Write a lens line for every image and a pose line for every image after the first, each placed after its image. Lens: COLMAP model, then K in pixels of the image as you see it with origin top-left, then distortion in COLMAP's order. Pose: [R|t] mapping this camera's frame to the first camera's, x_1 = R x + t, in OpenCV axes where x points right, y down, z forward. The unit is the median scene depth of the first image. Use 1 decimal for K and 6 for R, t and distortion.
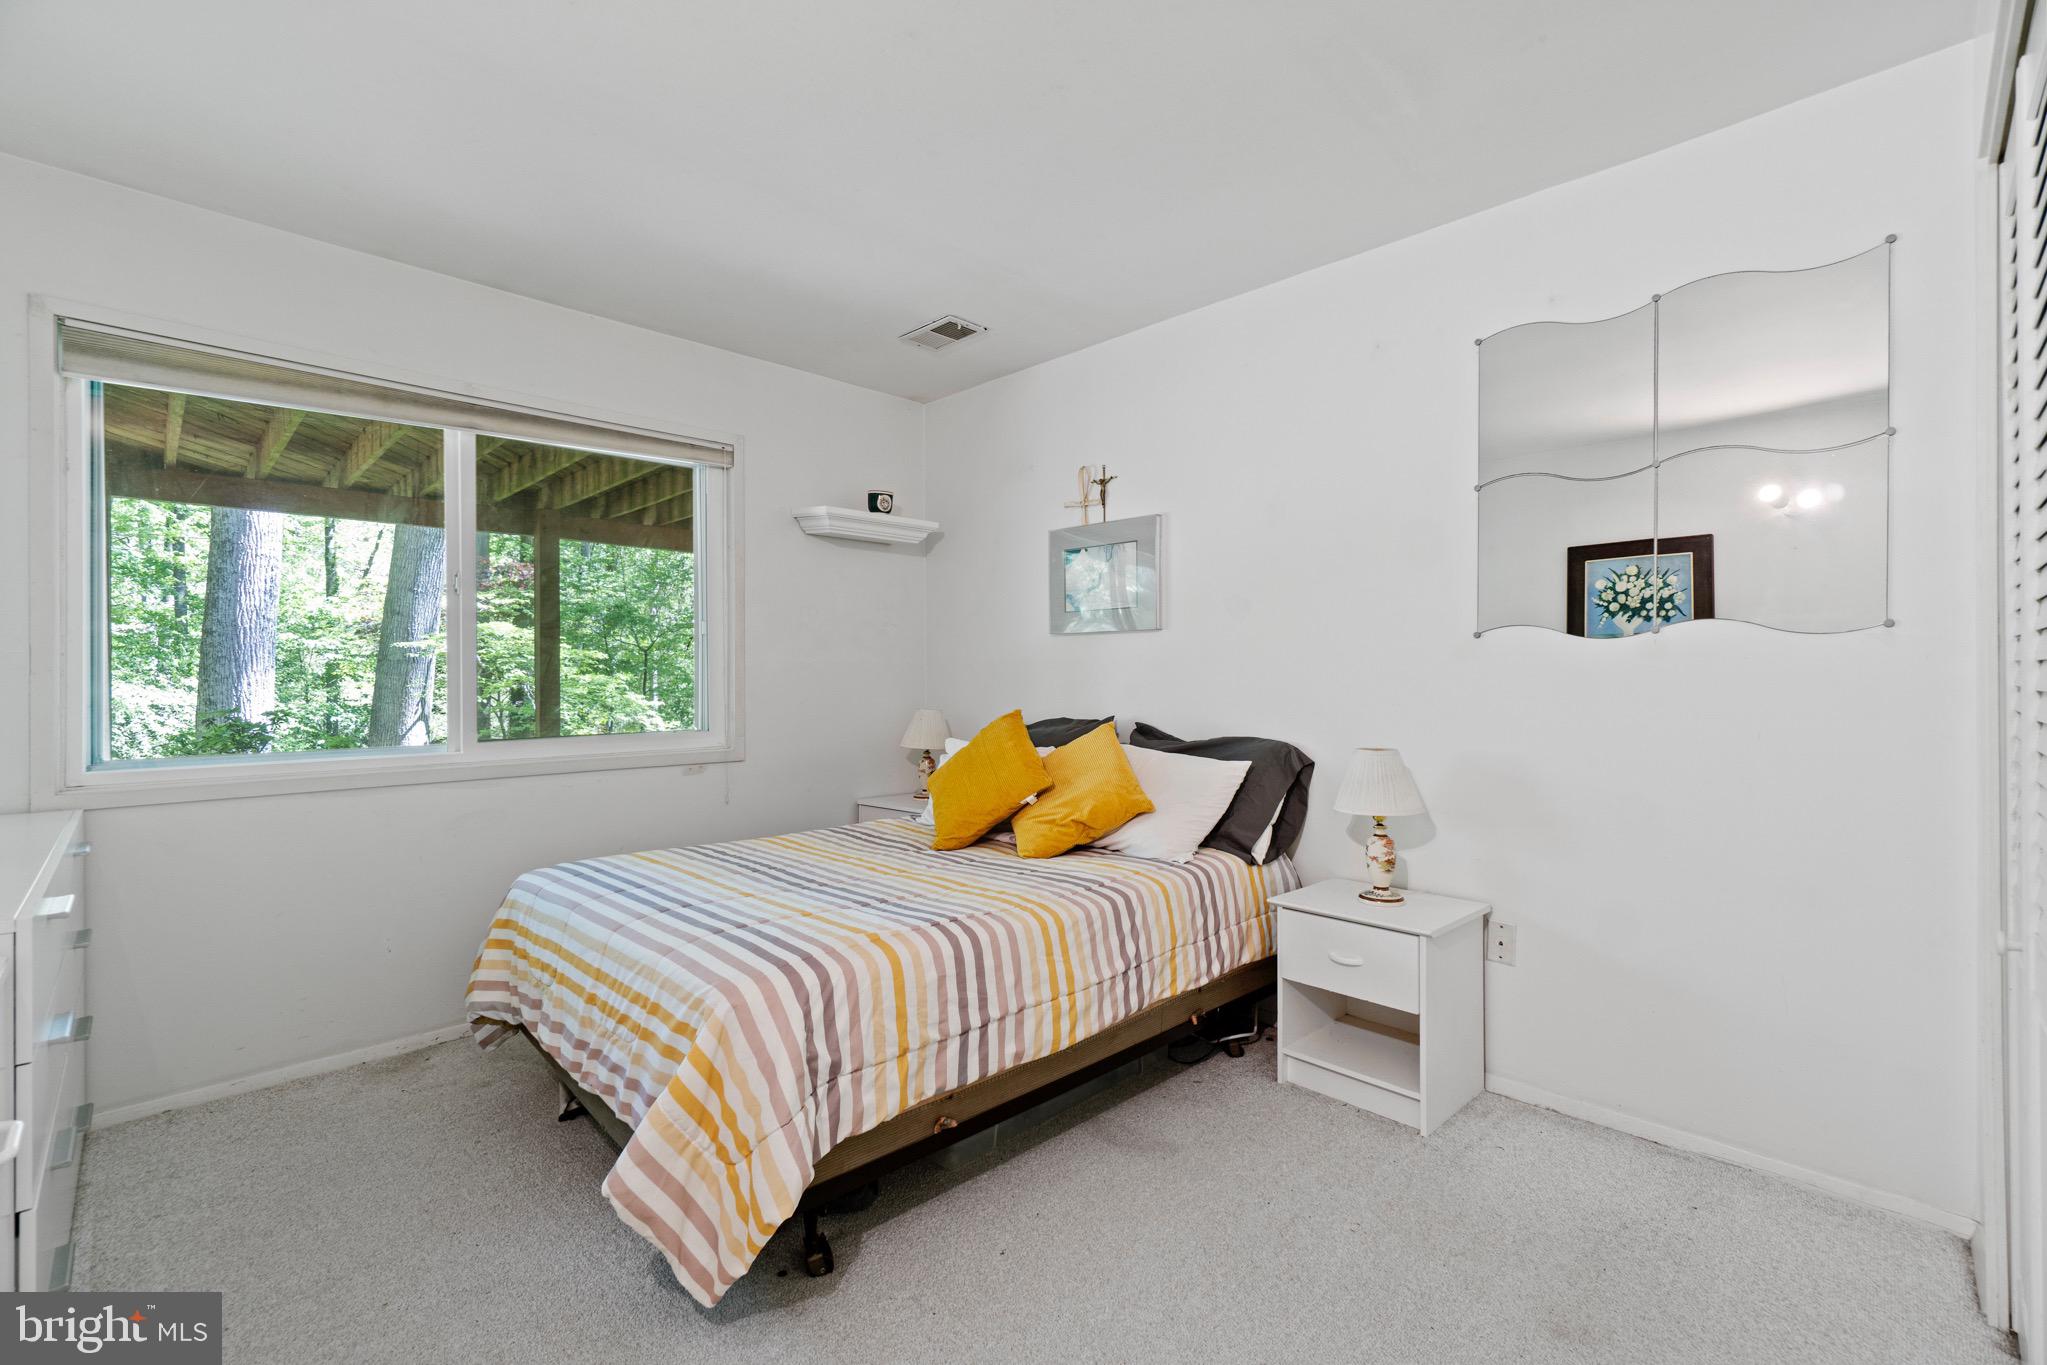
lens RADIAL K [[879.9, 0, 1006.0], [0, 879.9, 683.9], [0, 0, 1]] dist [-0.001197, -0.000047]
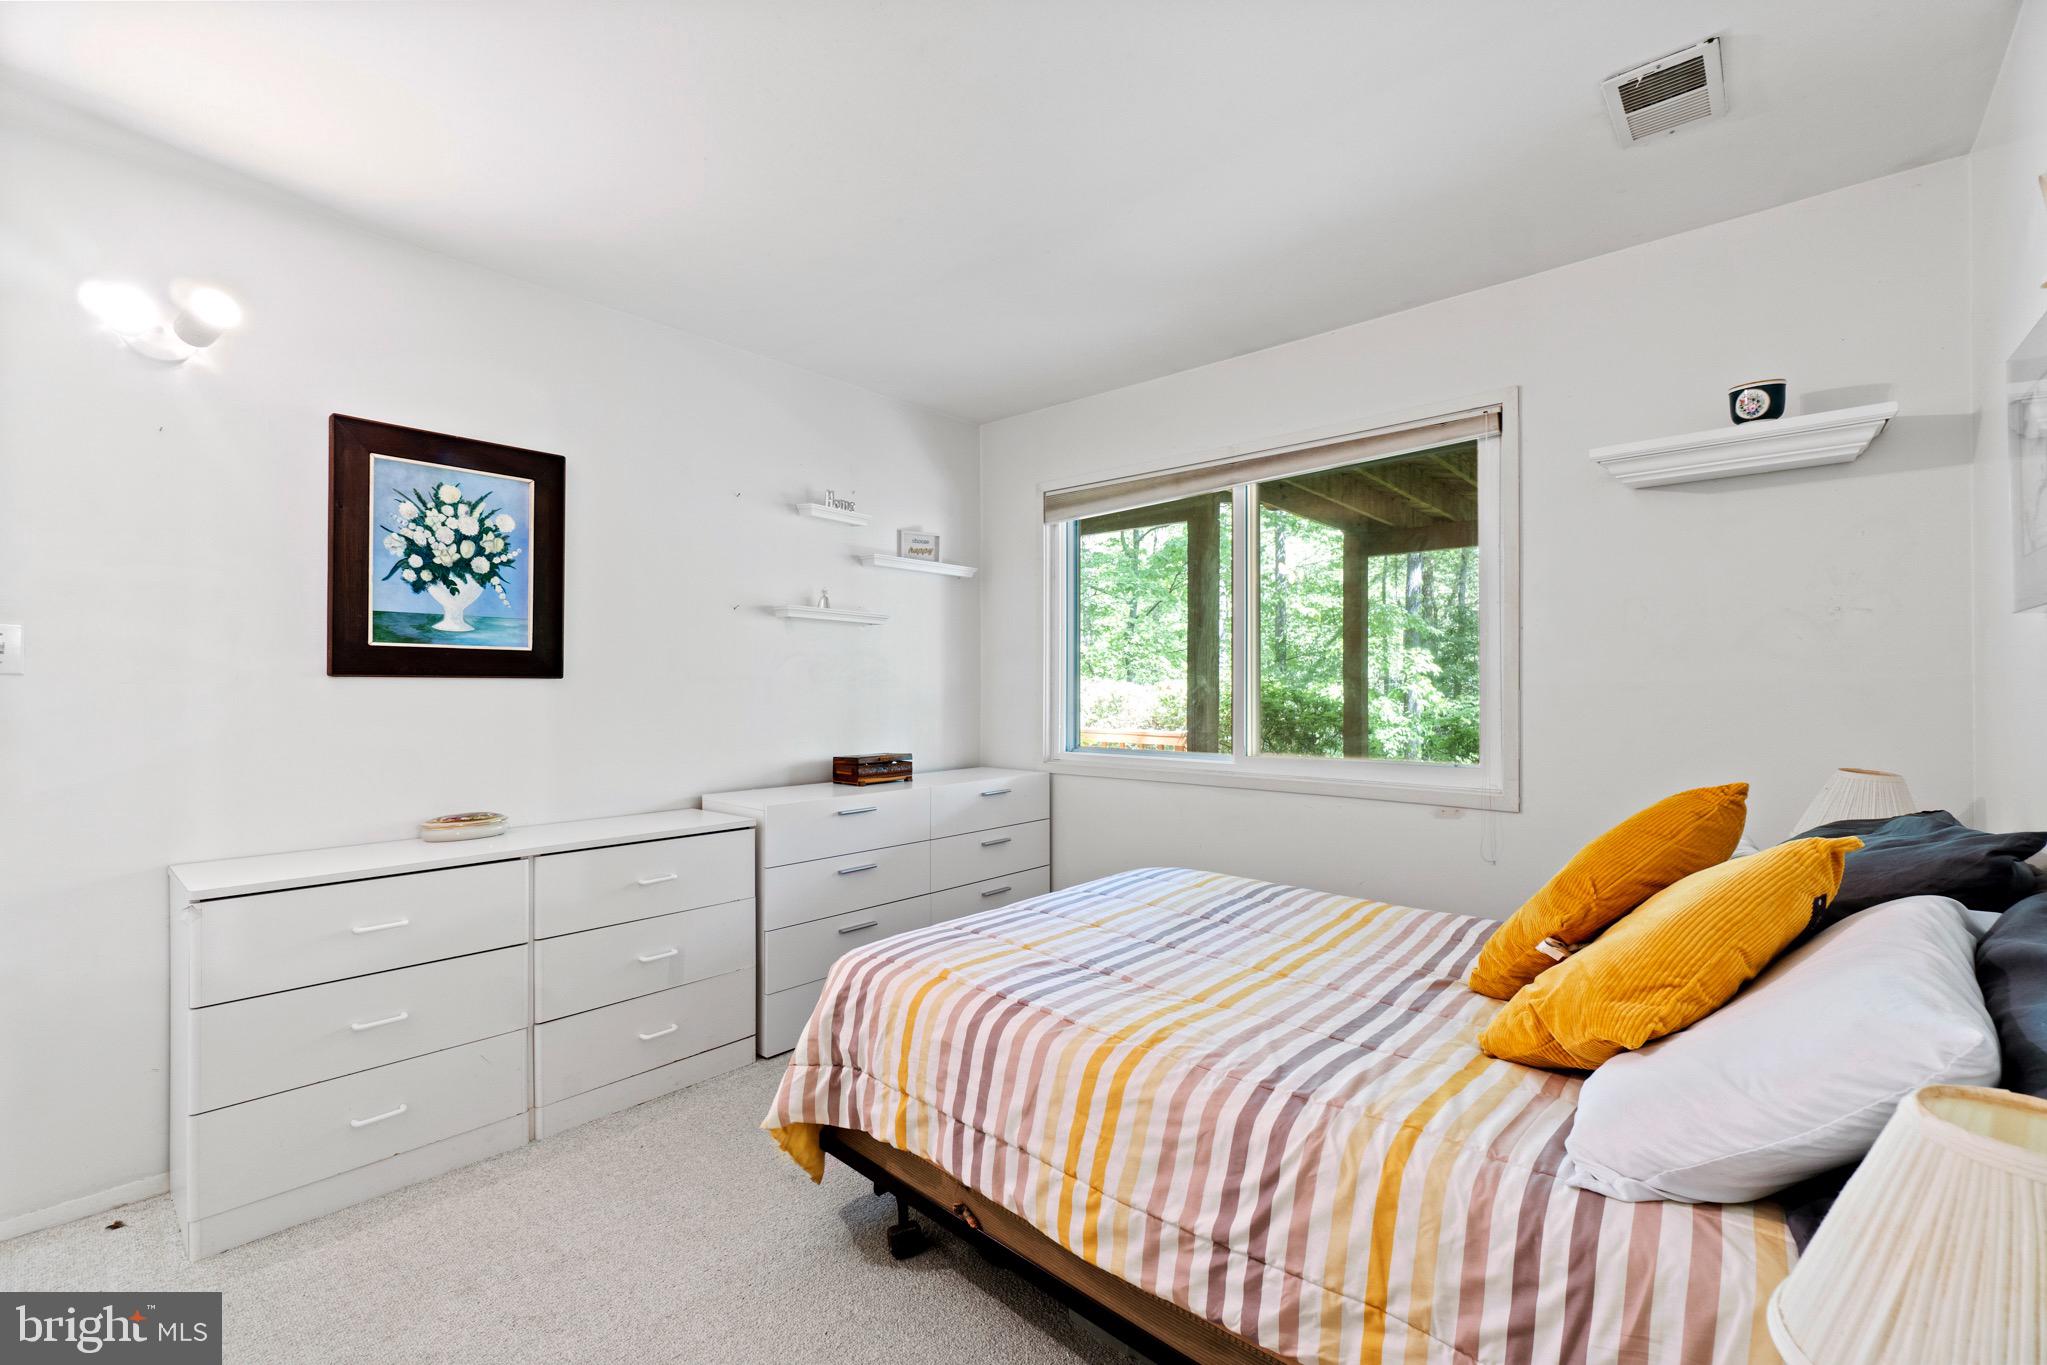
lens RADIAL K [[879.9, 0, 1006.0], [0, 879.9, 683.9], [0, 0, 1]] dist [-0.001197, -0.000047]
pose [[0.059096, 0.000133, -0.998252, 0.658618], [-0.005027, 0.999987, -0.000164, -0.031885], [0.998240, 0.005028, 0.059096, 0.784624]]
